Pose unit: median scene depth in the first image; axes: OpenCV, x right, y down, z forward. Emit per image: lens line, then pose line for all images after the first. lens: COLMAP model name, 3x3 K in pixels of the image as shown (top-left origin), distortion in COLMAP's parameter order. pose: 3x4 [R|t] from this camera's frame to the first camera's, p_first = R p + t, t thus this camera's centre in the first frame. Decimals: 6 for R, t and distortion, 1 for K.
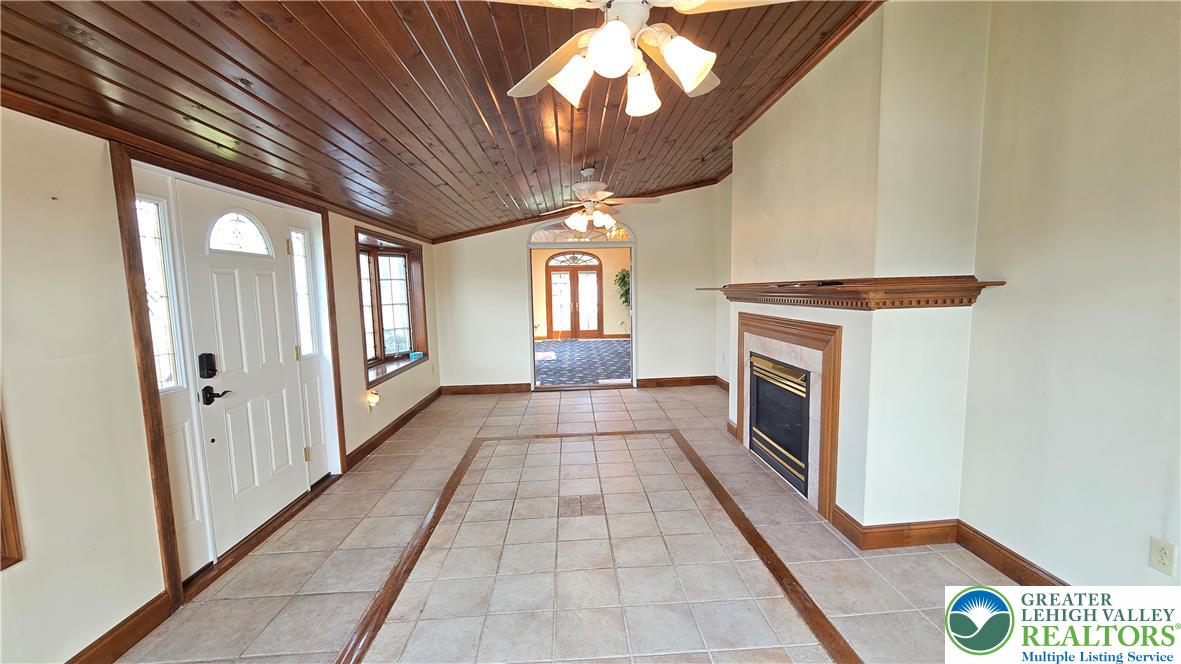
lens RADIAL K [[483.0, 0, 597.0], [0, 483.0, 337.9], [0, 0, 1]] dist [-0.001387, 0.001048]
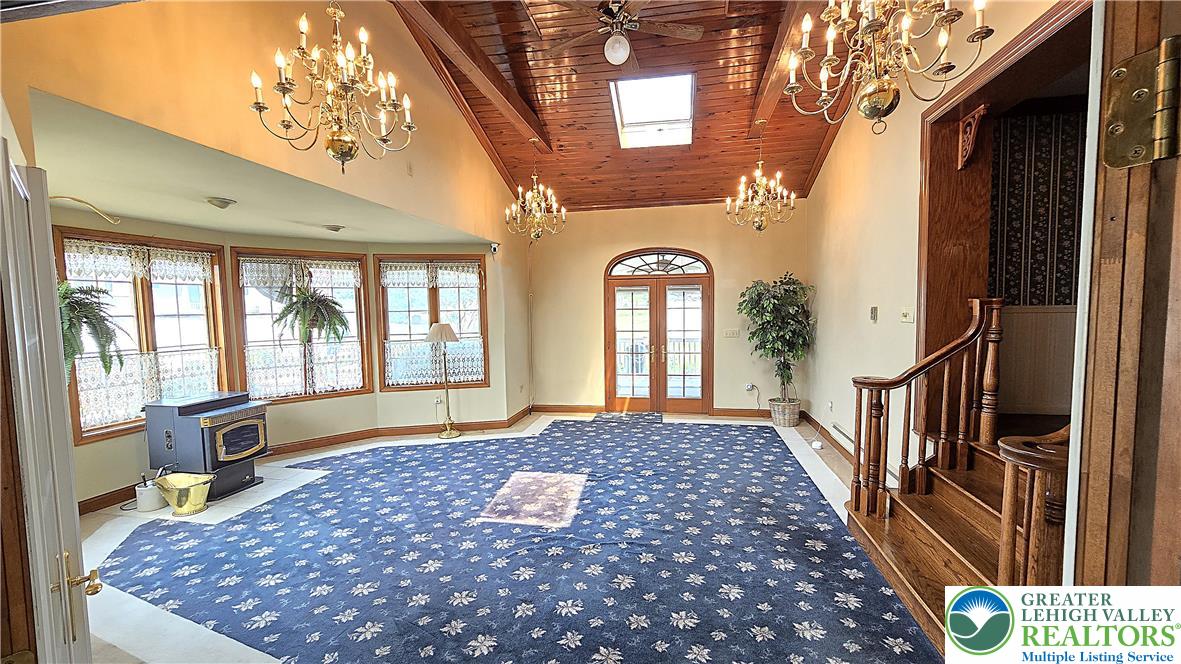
lens RADIAL K [[483.0, 0, 589.2], [0, 483.0, 343.6], [0, 0, 1]] dist [-0.001387, 0.001048]
pose [[0.969614, 0.027775, -0.243056, 0.023268], [-0.032734, 0.999330, -0.016389, -0.162931], [0.242438, 0.023847, 0.969874, 1.200832]]
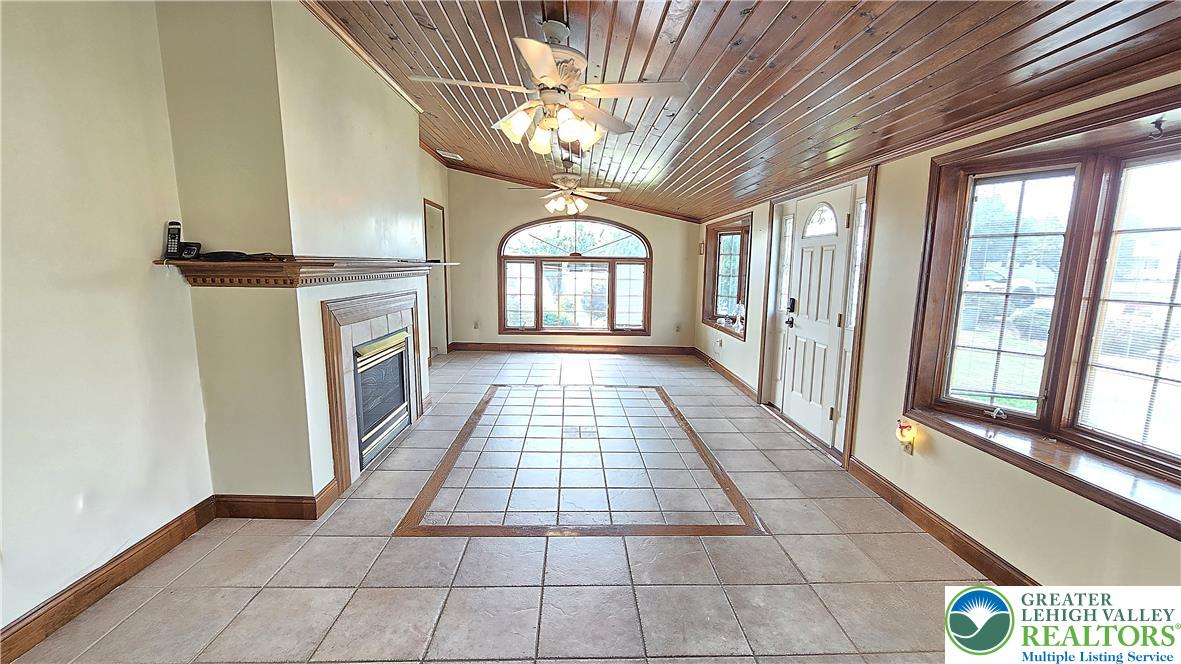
lens RADIAL K [[483.0, 0, 591.1], [0, 483.0, 341.3], [0, 0, 1]] dist [-0.001387, 0.001048]
pose [[-0.999753, 0.006964, 0.021103, -0.055201], [0.012116, 0.966893, 0.254894, -0.132210], [-0.018629, 0.255086, -0.966739, 1.335134]]
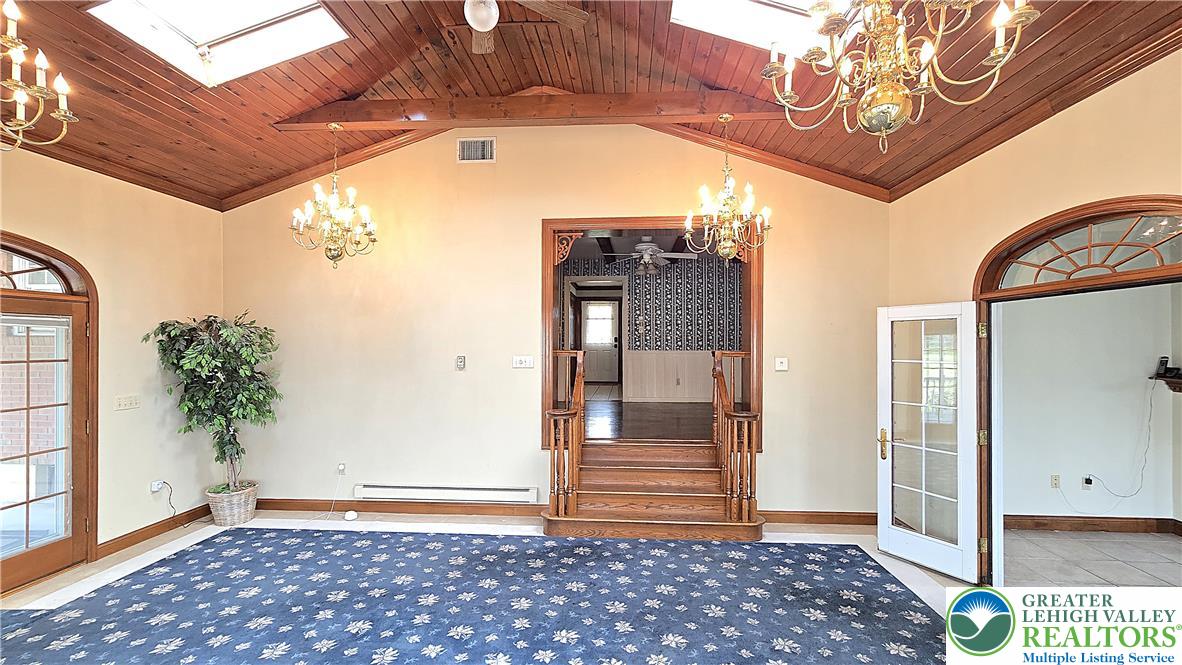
lens RADIAL K [[505.0, 0, 595.0], [0, 505.0, 339.8], [0, 0, 1]] dist [-0.001306, 0.001341]
pose [[0.124021, 0.035417, 0.991647, -0.641389], [0.098871, 0.993948, -0.047864, -0.214079], [-0.987342, 0.103982, 0.119768, 1.737732]]
